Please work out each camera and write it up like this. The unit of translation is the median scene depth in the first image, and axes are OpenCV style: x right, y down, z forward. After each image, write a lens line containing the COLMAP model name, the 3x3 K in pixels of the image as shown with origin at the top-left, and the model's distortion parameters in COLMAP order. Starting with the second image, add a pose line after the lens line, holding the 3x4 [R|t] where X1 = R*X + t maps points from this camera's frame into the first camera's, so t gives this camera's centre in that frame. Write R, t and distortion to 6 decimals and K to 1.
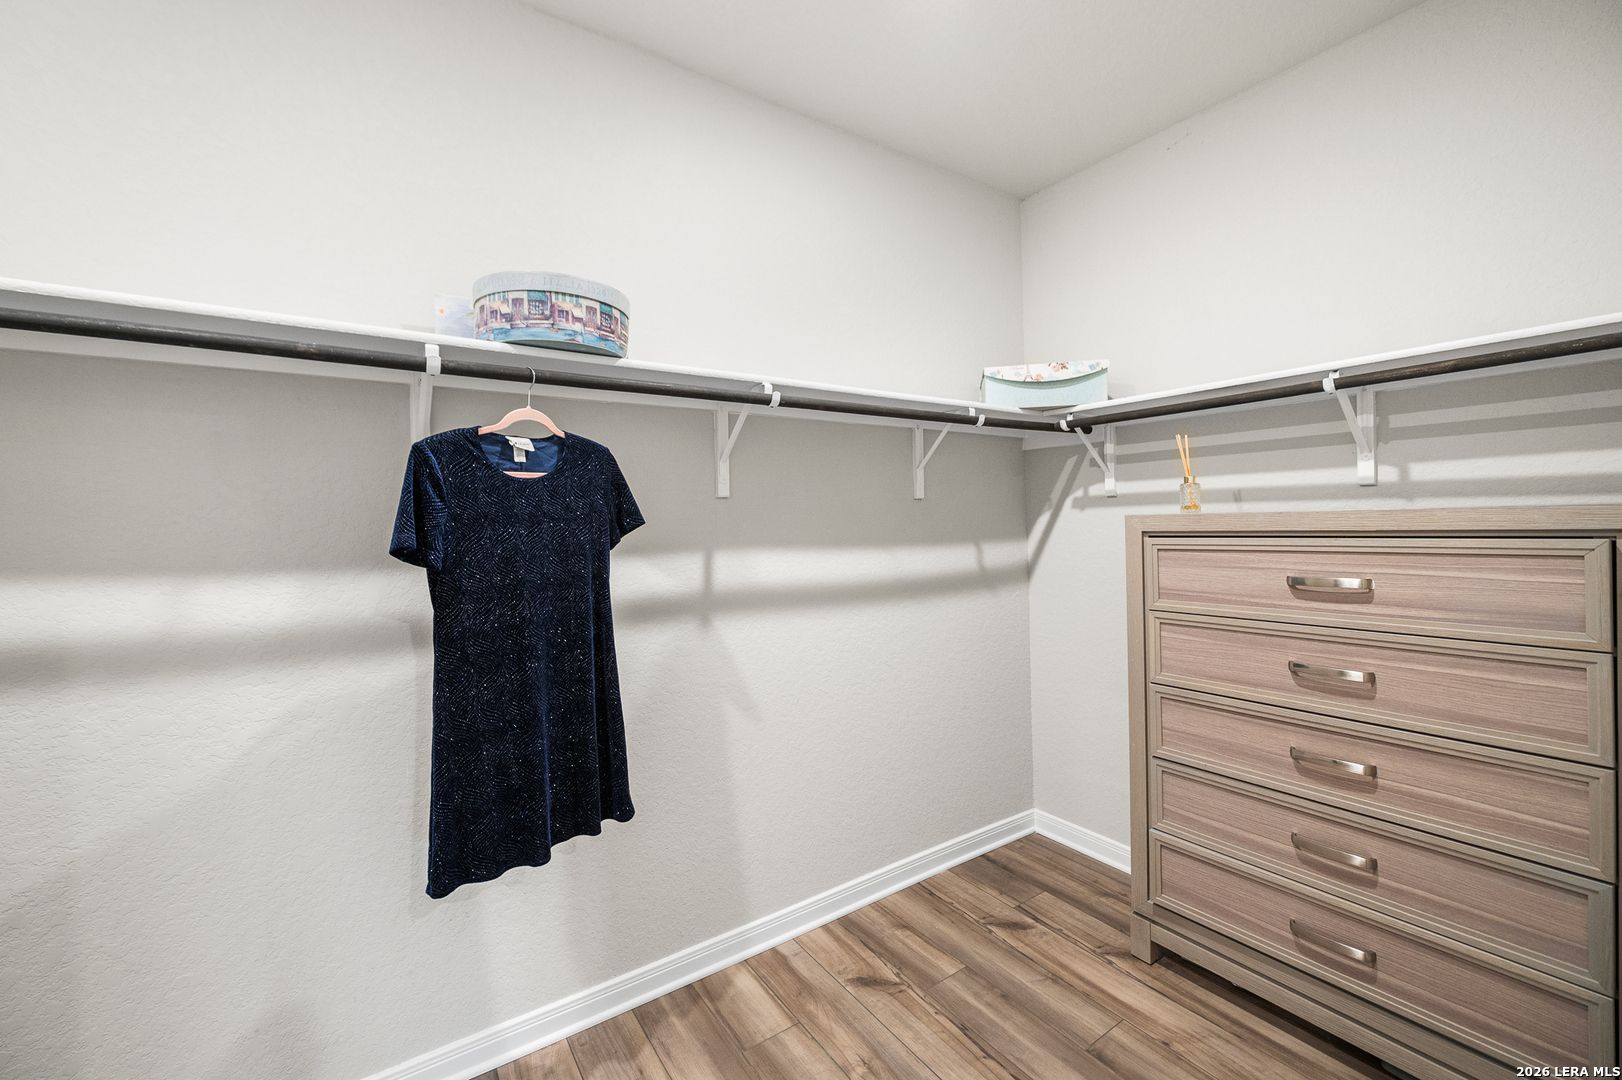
lens RADIAL K [[657.3, 0, 799.4], [0, 657.3, 524.4], [0, 0, 1]] dist [-0.008389, -0.000020]
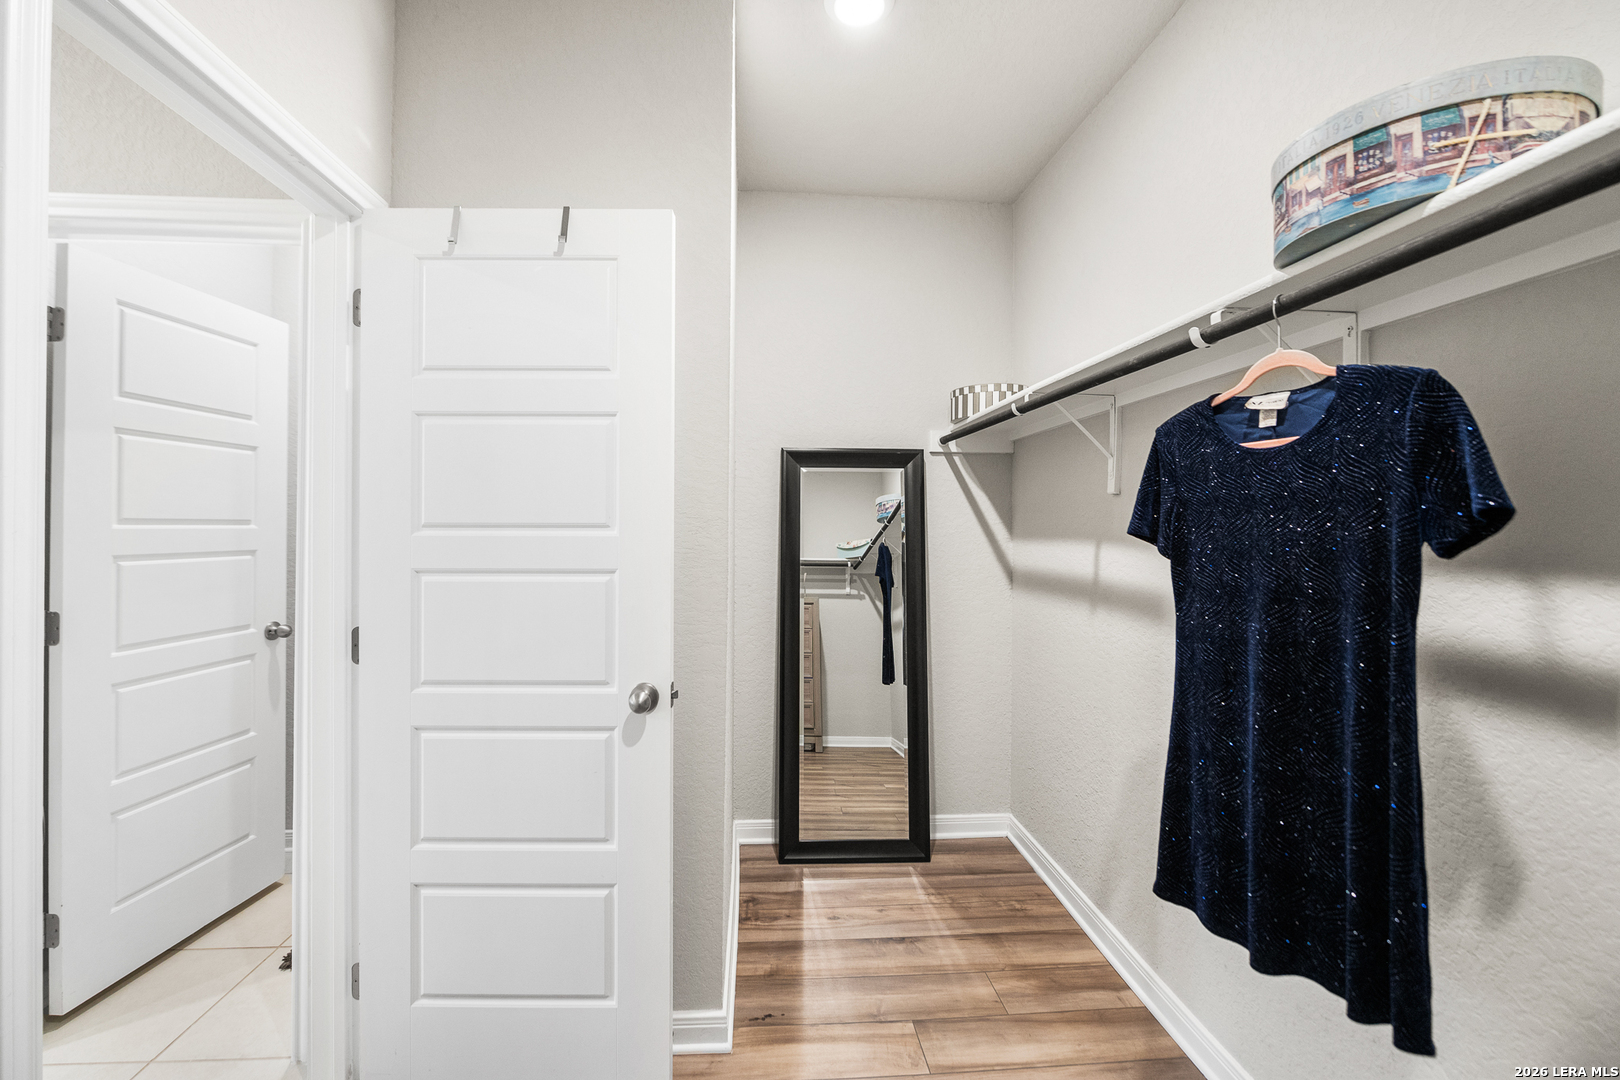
lens RADIAL K [[656.5, 0, 798.5], [0, 656.5, 524.5], [0, 0, 1]] dist [-0.008389, -0.000020]
pose [[-0.486959, 0.016078, -0.873277, 0.482981], [-0.001735, 0.999811, 0.019375, 0.003015], [0.873423, 0.010950, -0.486839, 0.882326]]
